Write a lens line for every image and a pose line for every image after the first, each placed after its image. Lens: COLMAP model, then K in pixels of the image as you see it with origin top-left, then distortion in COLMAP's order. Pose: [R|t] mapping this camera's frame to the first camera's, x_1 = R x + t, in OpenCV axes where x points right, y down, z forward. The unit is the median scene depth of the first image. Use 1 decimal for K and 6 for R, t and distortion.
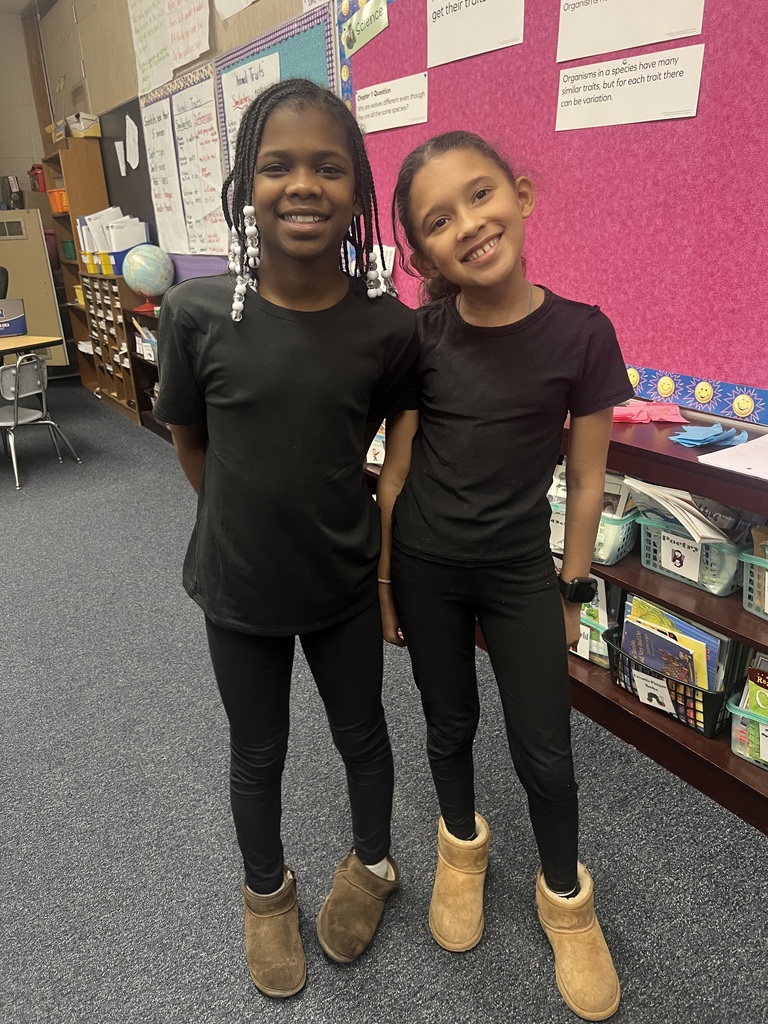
lens RADIAL K [[778.0, 0, 382.0], [0, 778.0, 517.0], [0, 0, 1]] dist [0.042266, -0.034599]
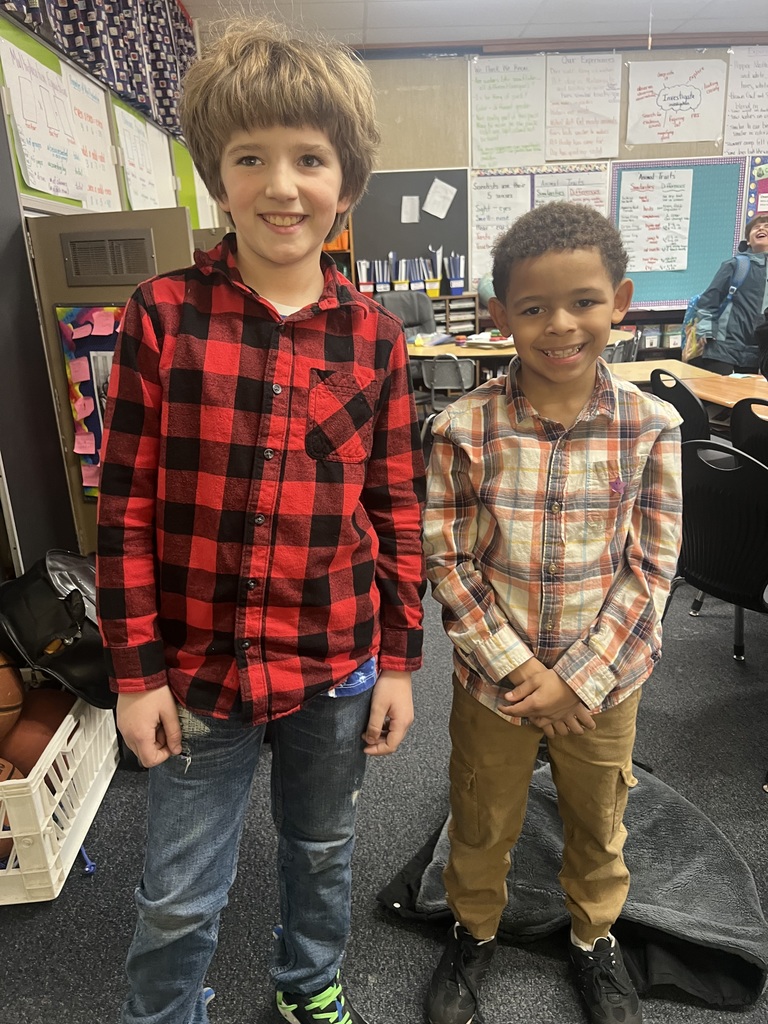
lens RADIAL K [[778.0, 0, 388.9], [0, 778.0, 513.1], [0, 0, 1]] dist [0.042266, -0.034599]
pose [[0.490589, -0.245447, 0.836109, -2.129354], [0.332701, 0.939581, 0.080609, -0.144281], [-0.805377, 0.238628, 0.542609, 0.625456]]
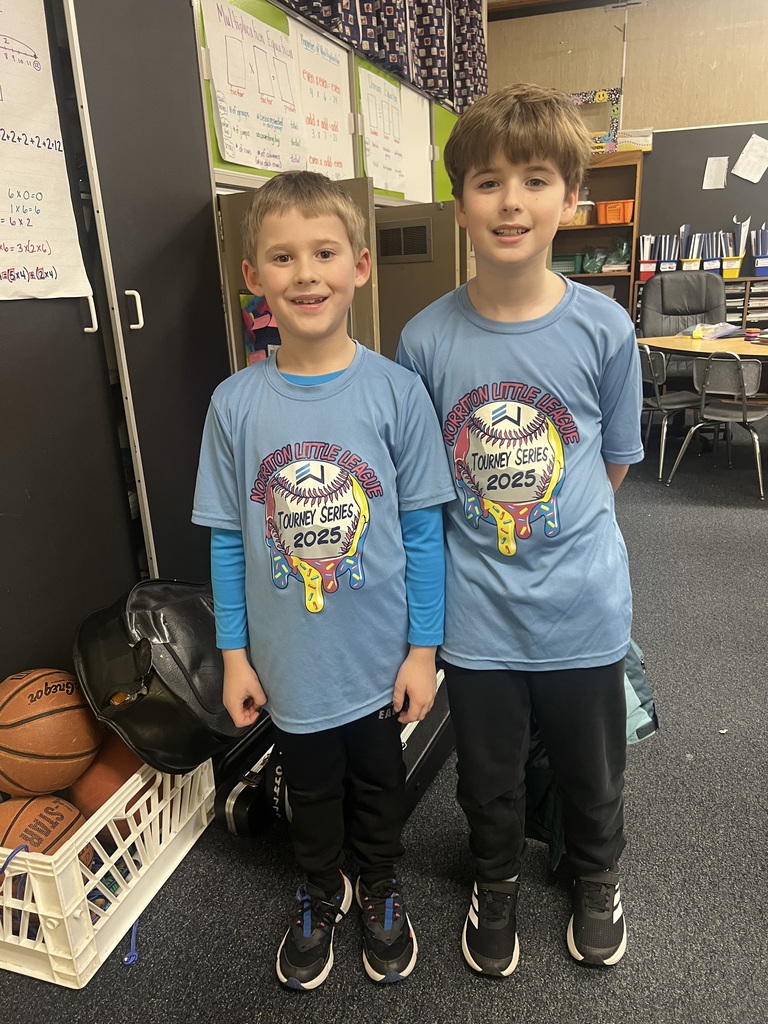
lens RADIAL K [[778.0, 0, 384.2], [0, 778.0, 528.8], [0, 0, 1]] dist [0.042266, -0.034599]
pose [[0.770788, -0.204499, 0.603379, -1.991971], [0.237490, 0.971049, 0.025729, -0.159673], [-0.591173, 0.123465, 0.797039, 0.642629]]
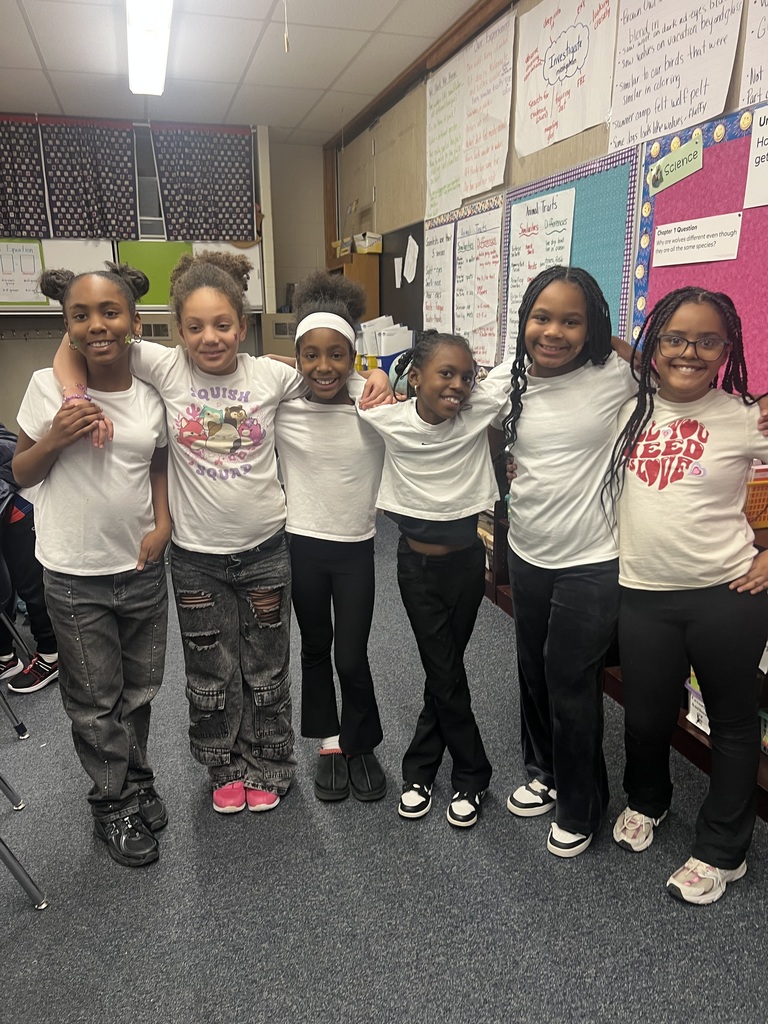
lens RADIAL K [[778.0, 0, 390.4], [0, 778.0, 518.9], [0, 0, 1]] dist [0.042266, -0.034599]
pose [[0.964762, 0.102202, -0.242466, -0.060227], [-0.128476, 0.987142, -0.095106, -0.018161], [0.229628, 0.122906, 0.965487, -0.014376]]
